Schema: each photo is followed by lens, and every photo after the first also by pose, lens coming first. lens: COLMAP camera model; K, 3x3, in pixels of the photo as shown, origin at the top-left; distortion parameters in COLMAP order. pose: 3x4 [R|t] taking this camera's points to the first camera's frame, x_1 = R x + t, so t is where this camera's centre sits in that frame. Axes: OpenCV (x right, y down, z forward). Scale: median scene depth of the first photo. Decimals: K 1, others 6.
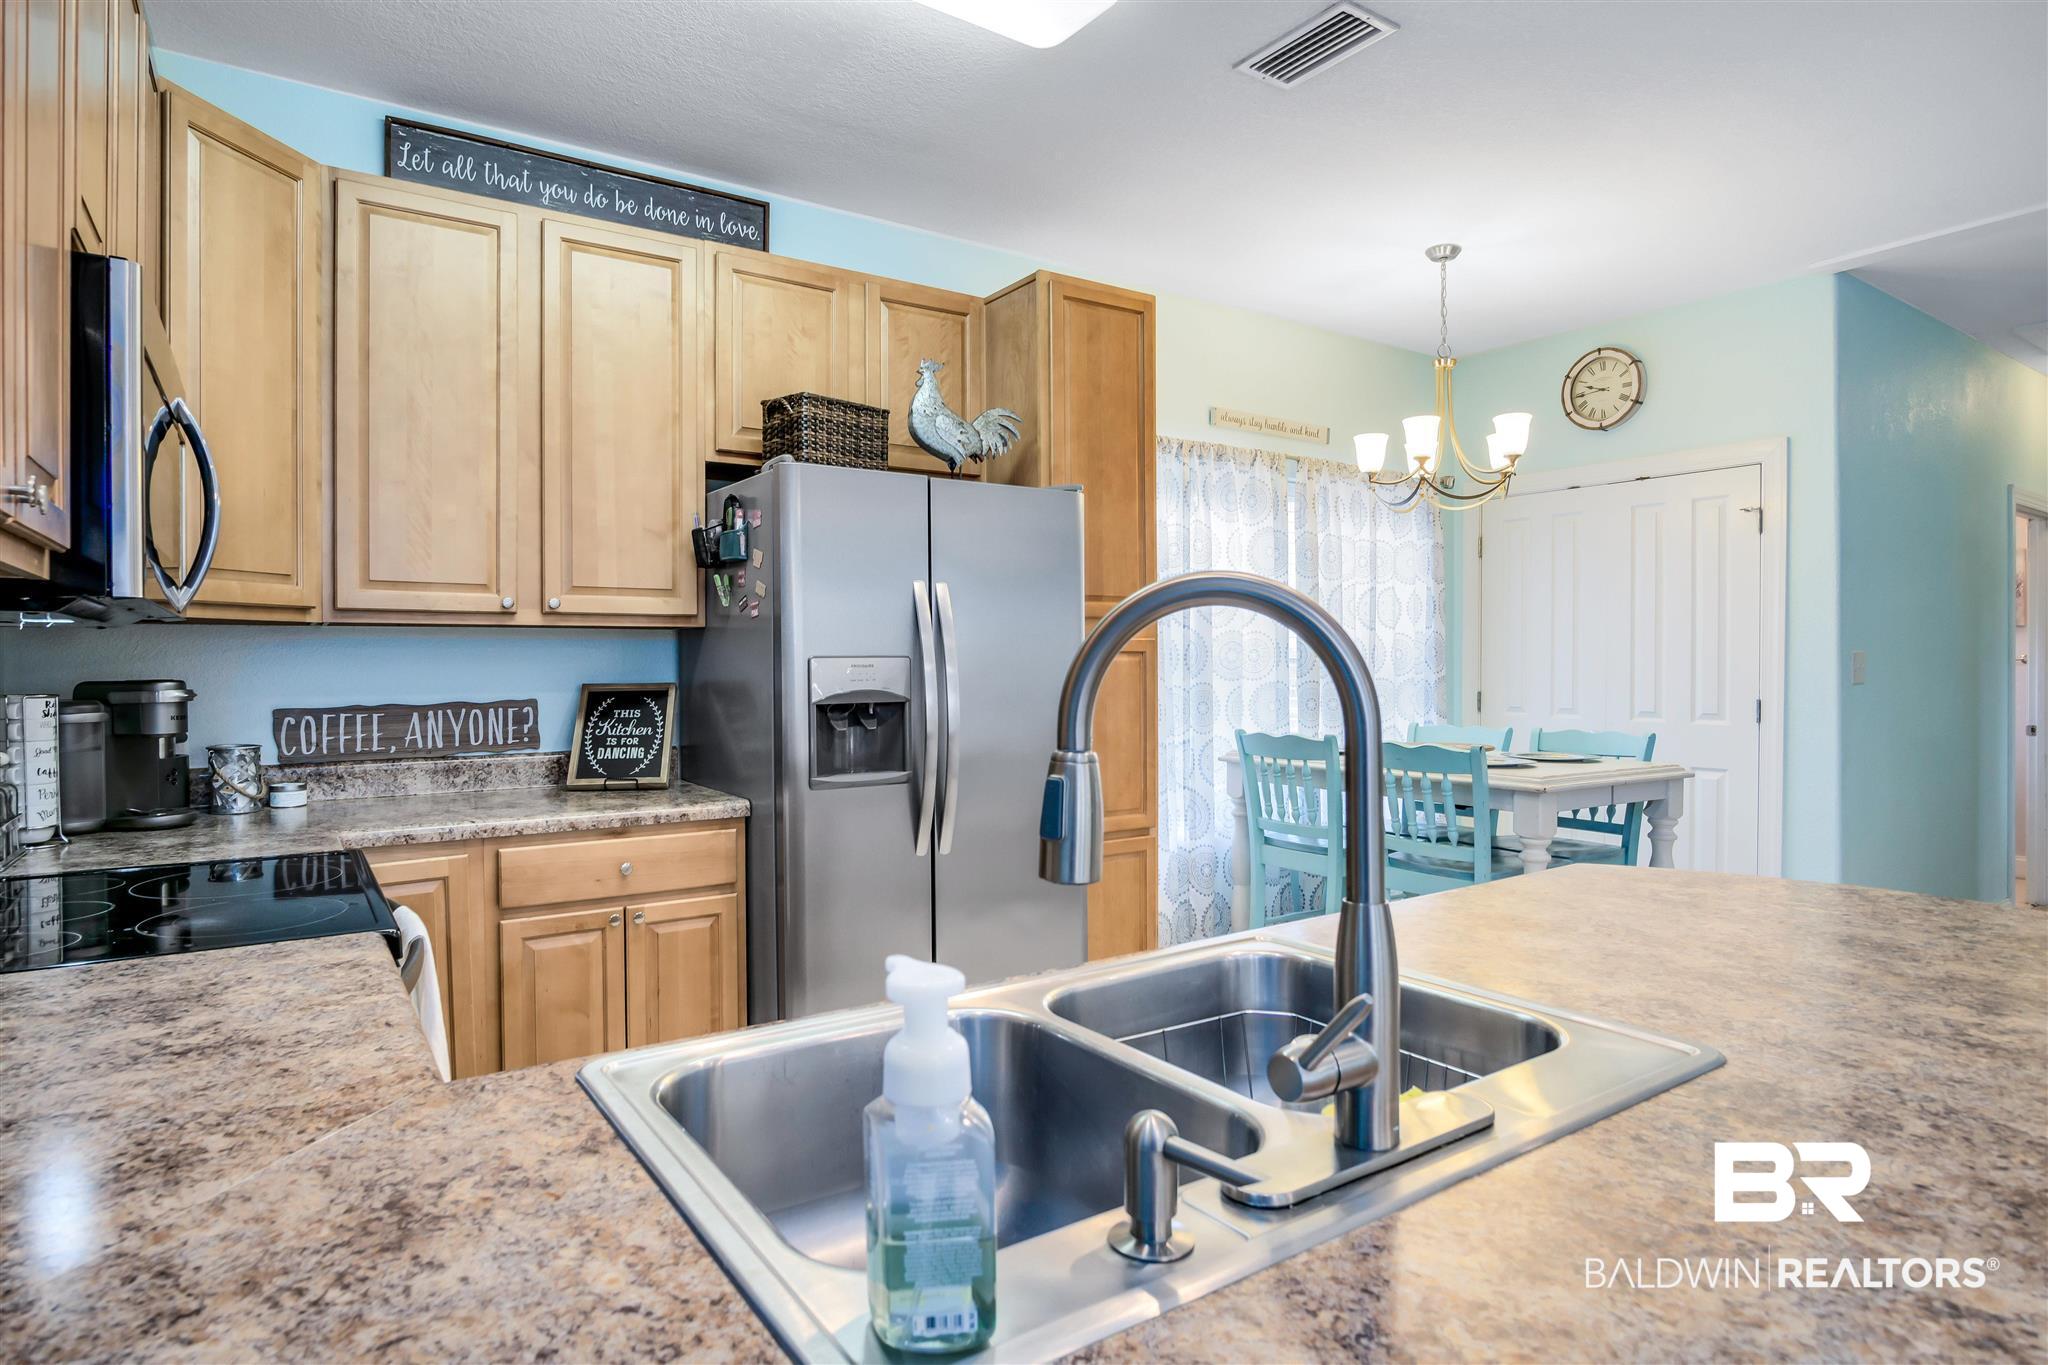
lens RADIAL K [[1117.0, 0, 988.1], [0, 1117.0, 676.8], [0, 0, 1]] dist [-0.026746, 0.006896]
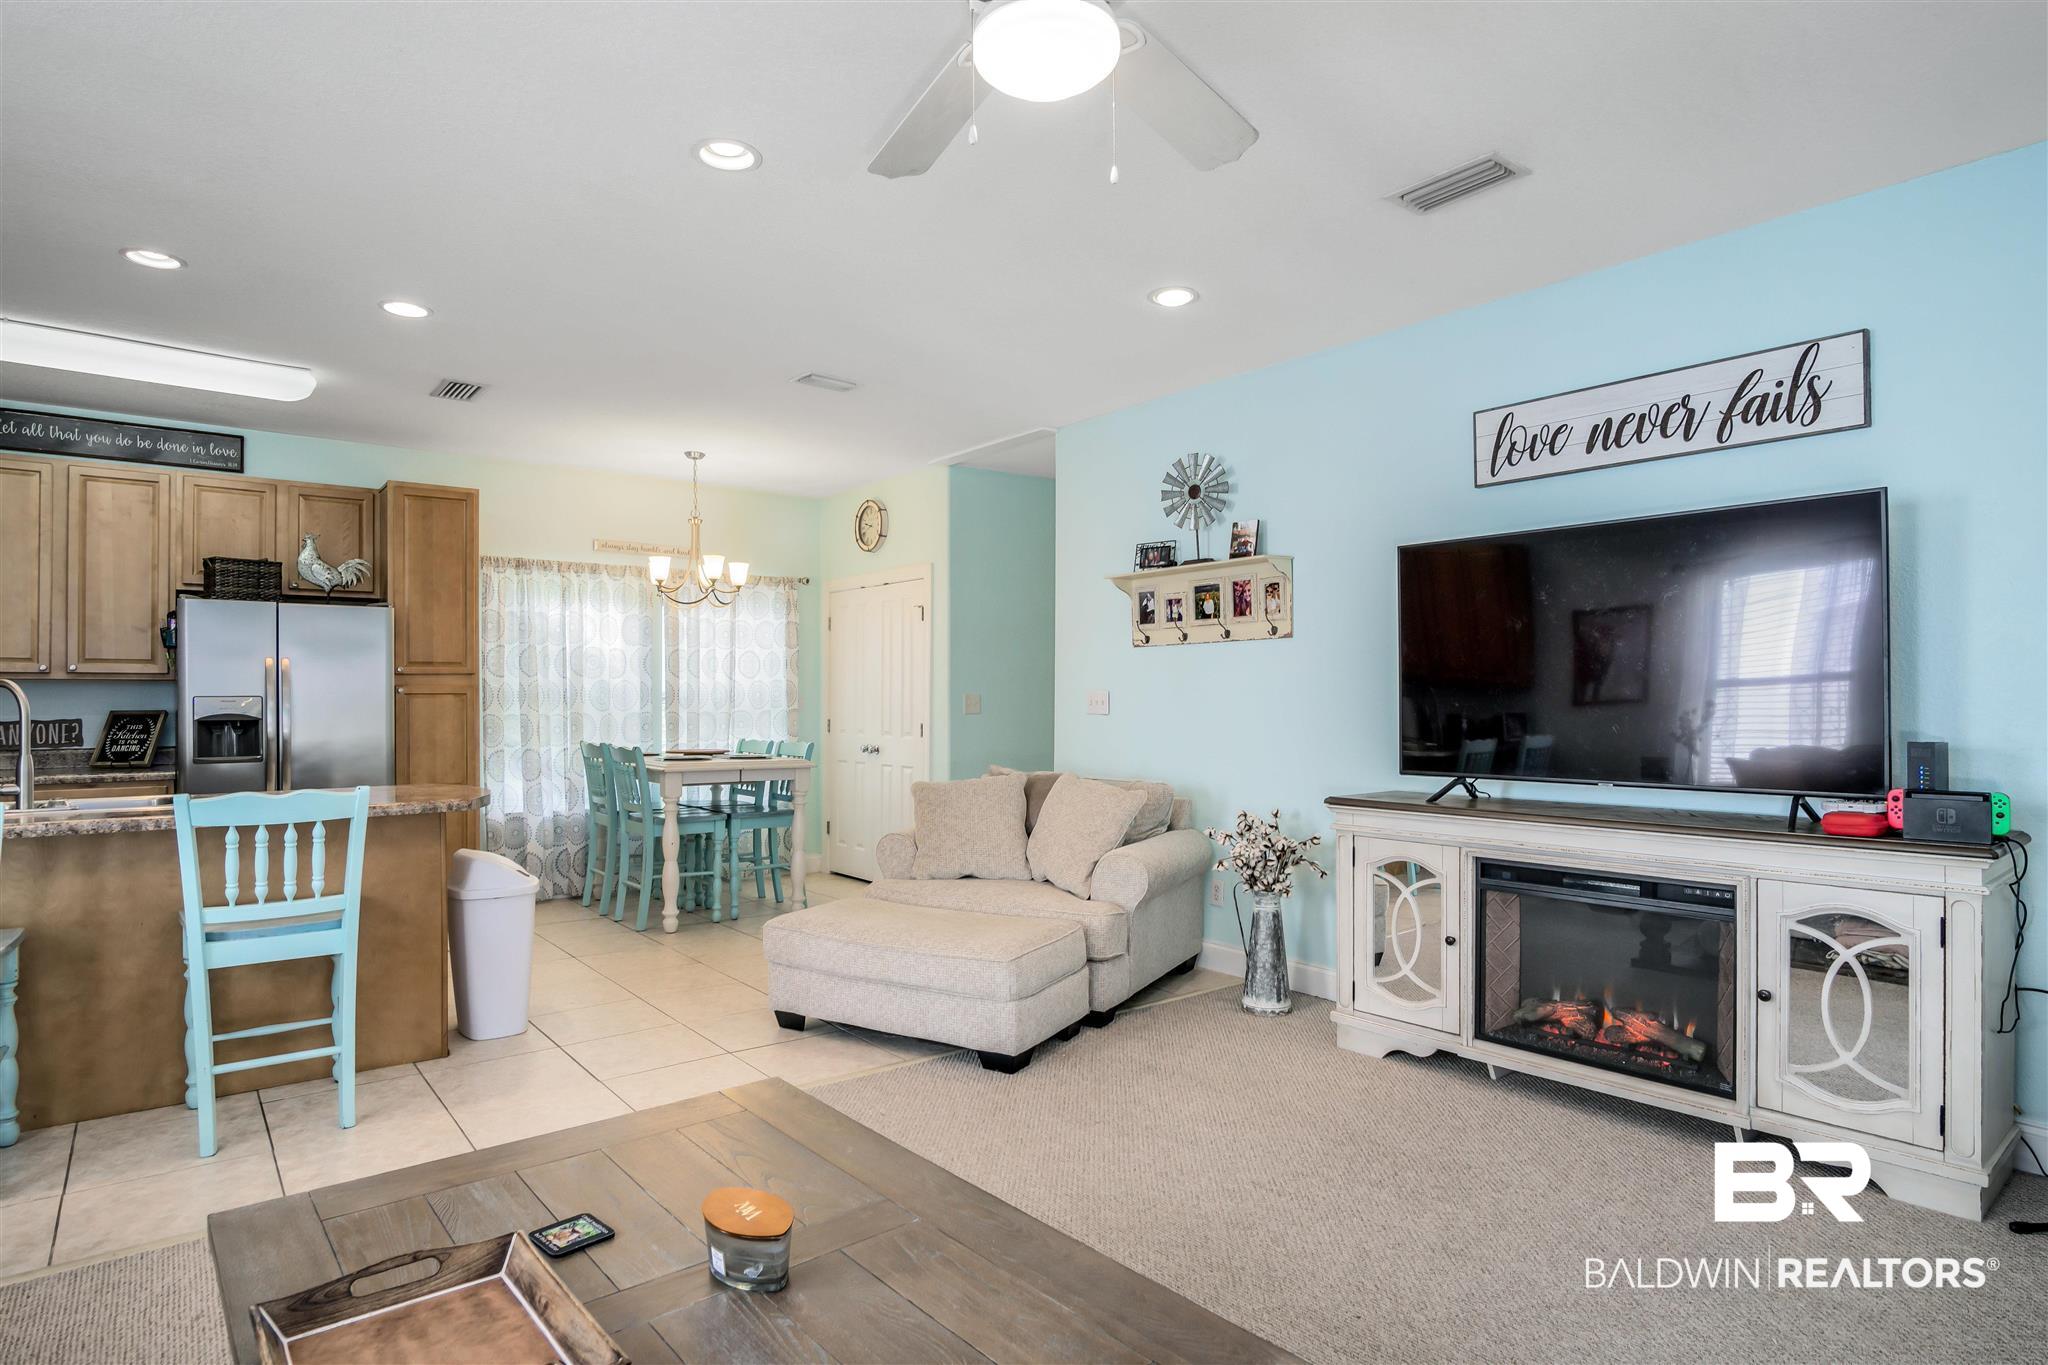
lens RADIAL K [[1117.0, 0, 1000.0], [0, 1117.0, 701.6], [0, 0, 1]] dist [-0.026746, 0.006896]
pose [[0.996877, 0.000987, 0.078965, 0.857421], [-0.000021, 0.999925, -0.012240, 0.012016], [-0.078972, 0.012200, 0.996802, -0.822104]]
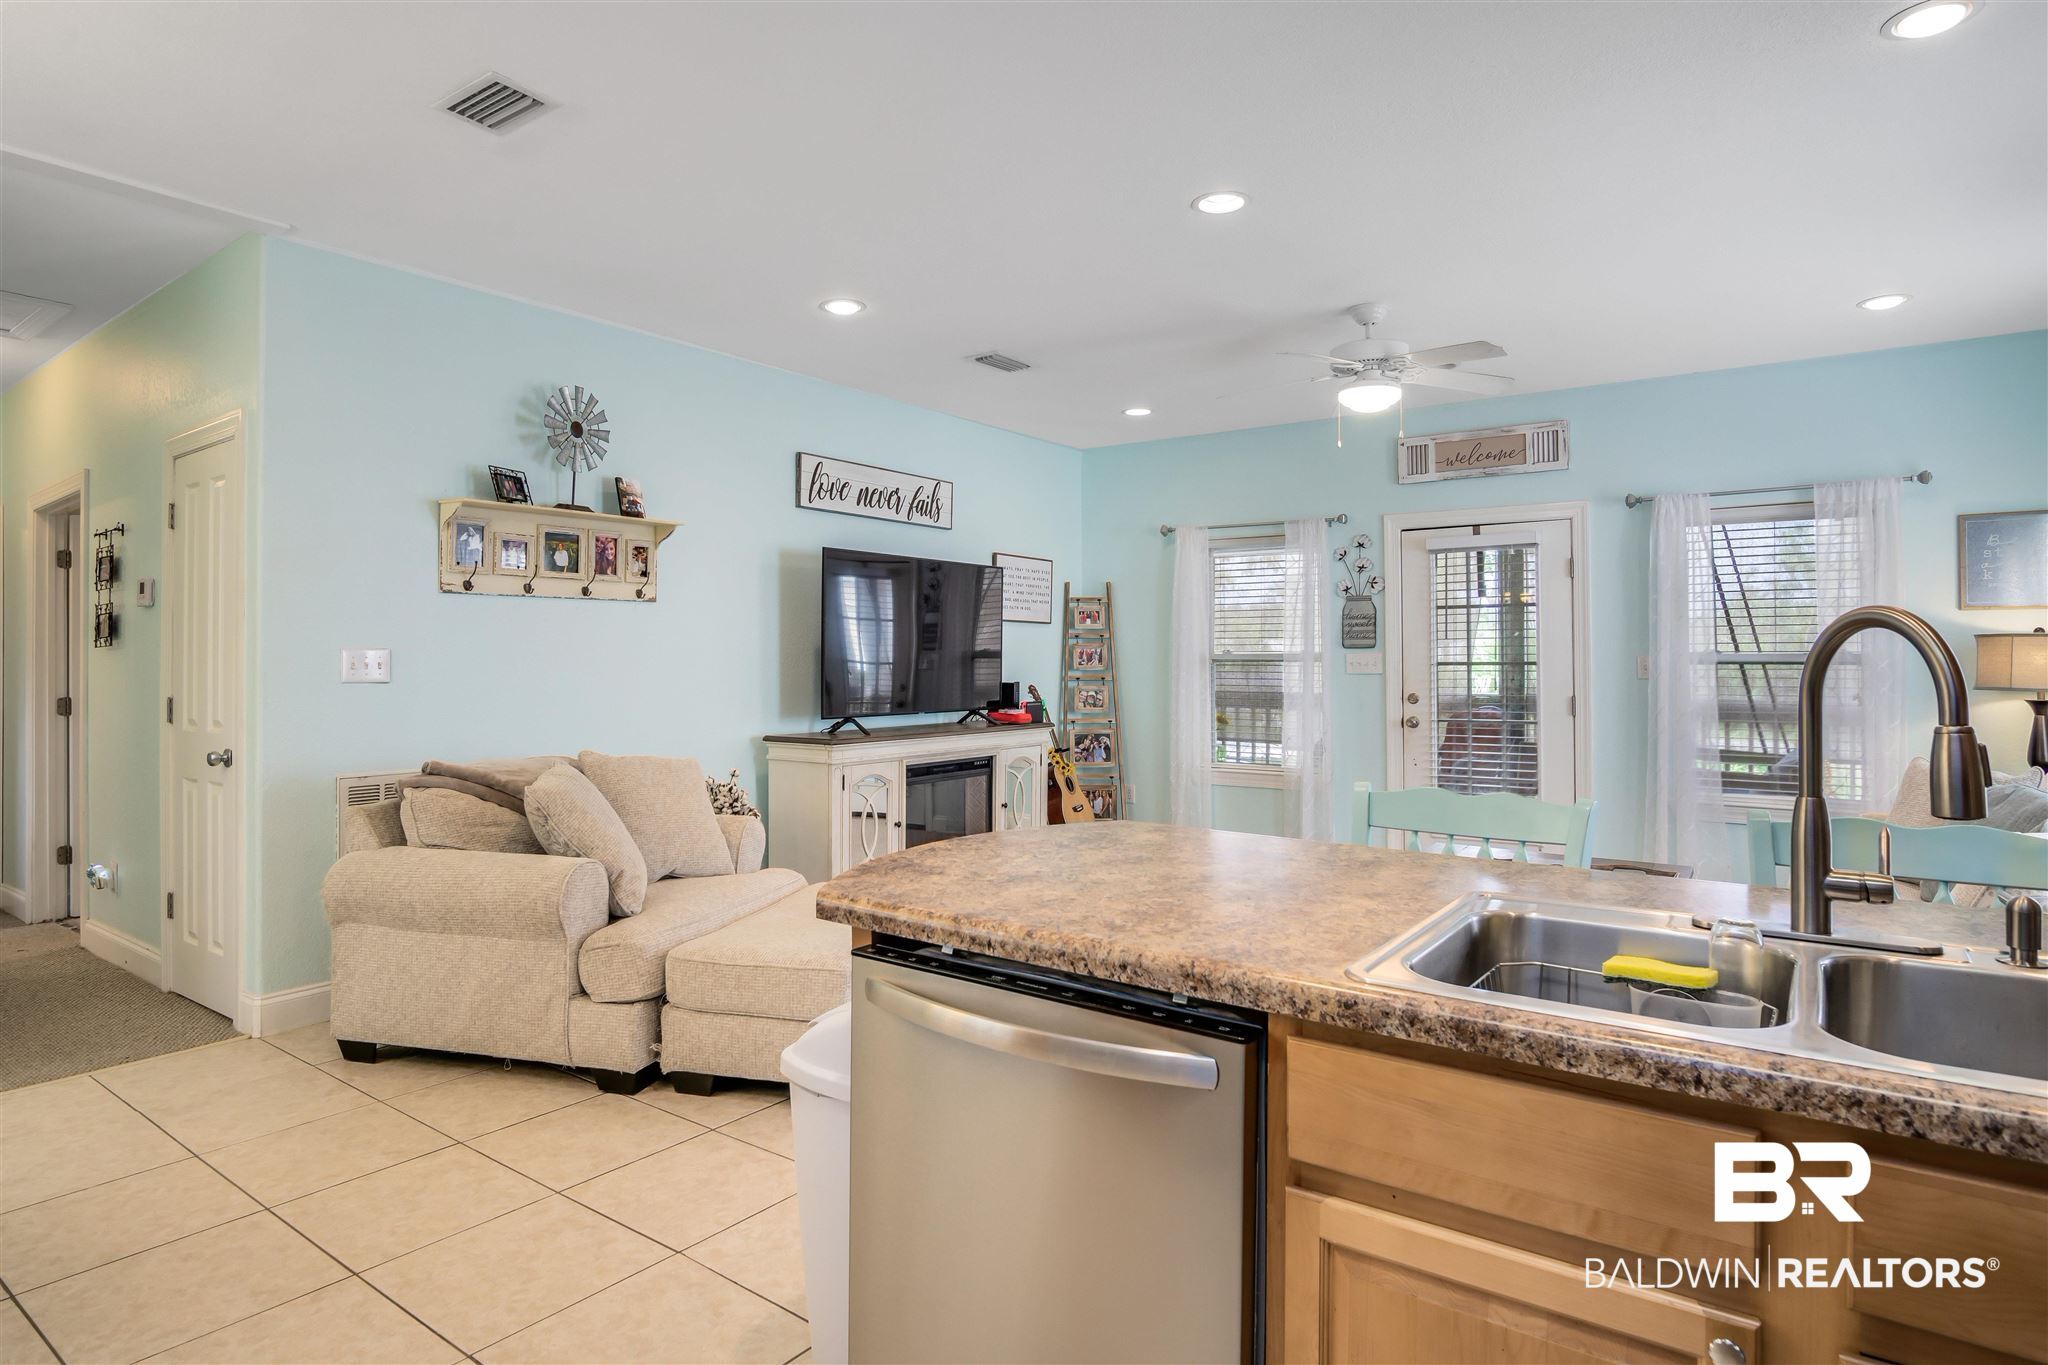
lens RADIAL K [[1117.0, 0, 1033.8], [0, 1117.0, 644.6], [0, 0, 1]] dist [-0.026746, 0.006896]
pose [[-0.361144, 0.017233, 0.932351, -0.192960], [0.013236, 0.999823, -0.013353, -0.004879], [-0.932416, 0.007518, -0.361308, 0.608724]]
